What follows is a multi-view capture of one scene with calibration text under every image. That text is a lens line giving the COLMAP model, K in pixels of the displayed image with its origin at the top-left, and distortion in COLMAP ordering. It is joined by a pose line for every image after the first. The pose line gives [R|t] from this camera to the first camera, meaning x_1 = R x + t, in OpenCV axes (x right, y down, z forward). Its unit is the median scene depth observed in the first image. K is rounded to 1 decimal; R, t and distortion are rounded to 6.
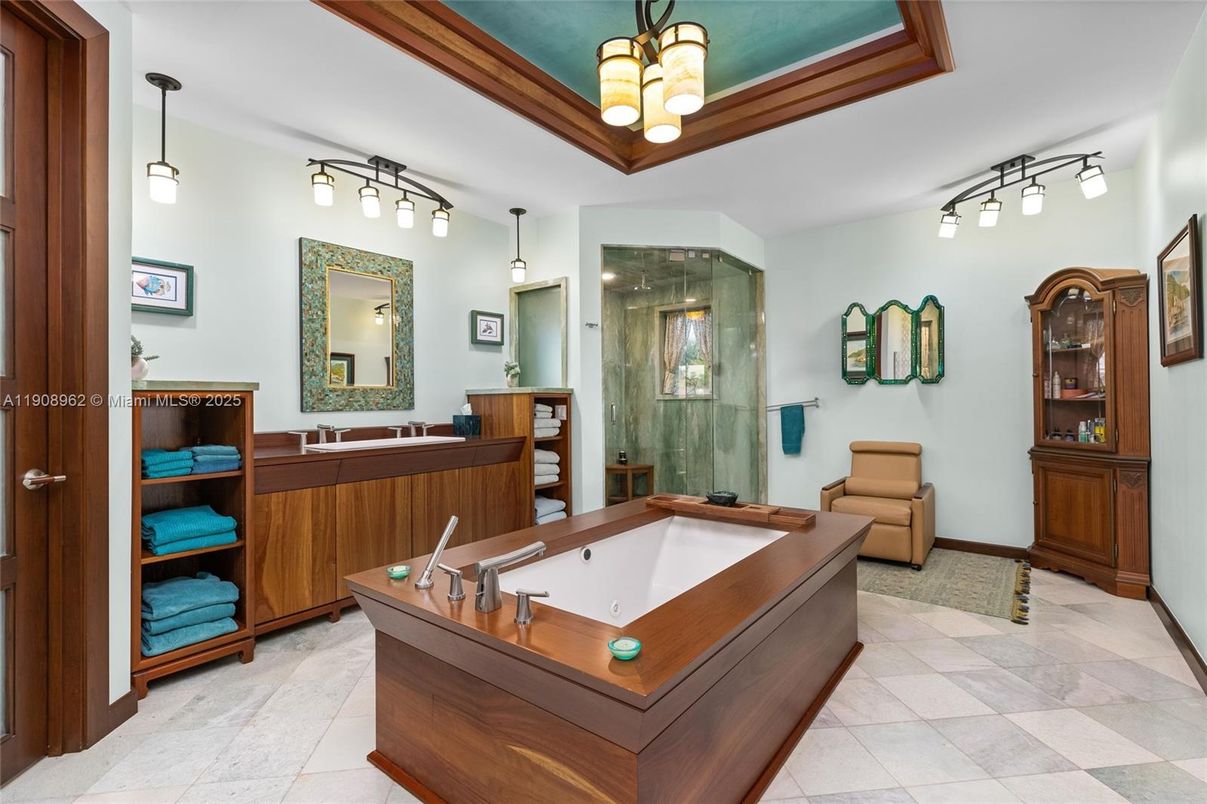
lens RADIAL K [[545.0, 0, 608.7], [0, 545.0, 396.3], [0, 0, 1]] dist [0.007831, -0.000598]
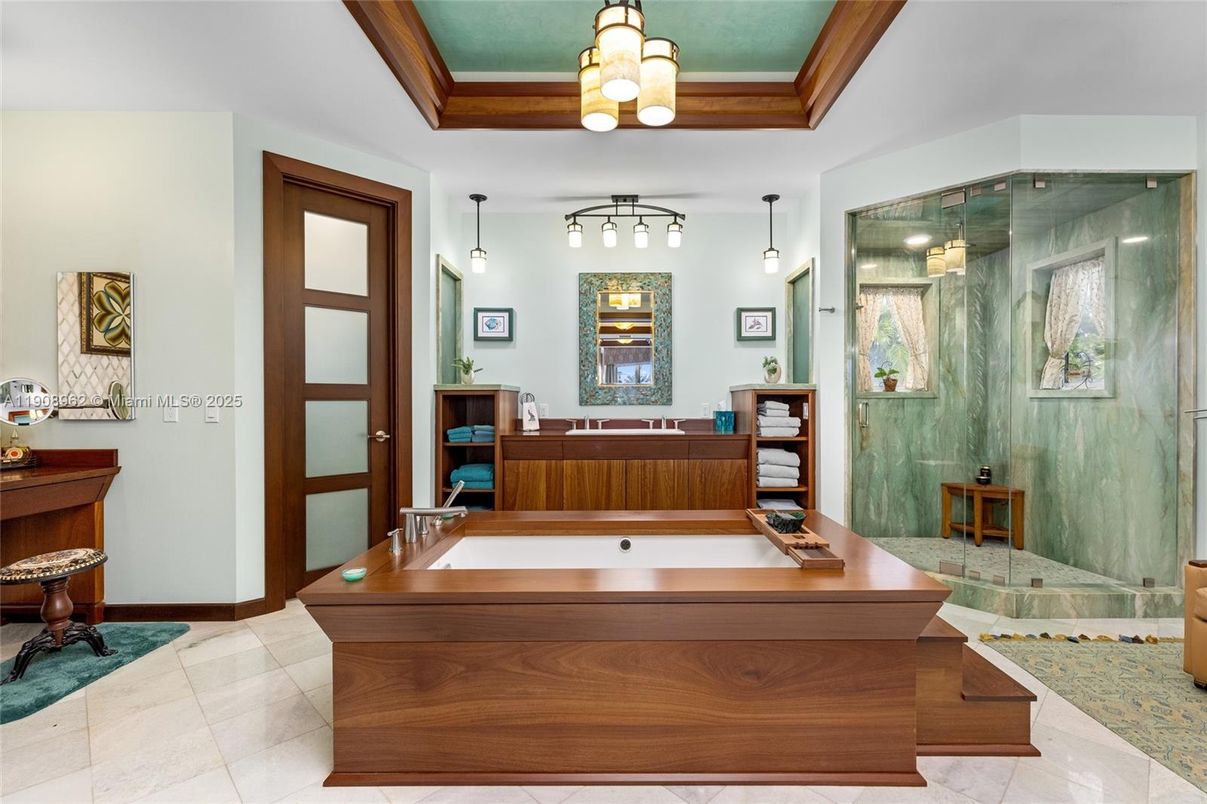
lens RADIAL K [[545.0, 0, 618.0], [0, 545.0, 413.6], [0, 0, 1]] dist [0.007831, -0.000598]
pose [[0.614738, 0.031262, -0.788111, 0.463620], [0.001580, 0.999163, 0.040866, -0.003734], [0.788729, -0.026367, 0.614175, 0.211933]]
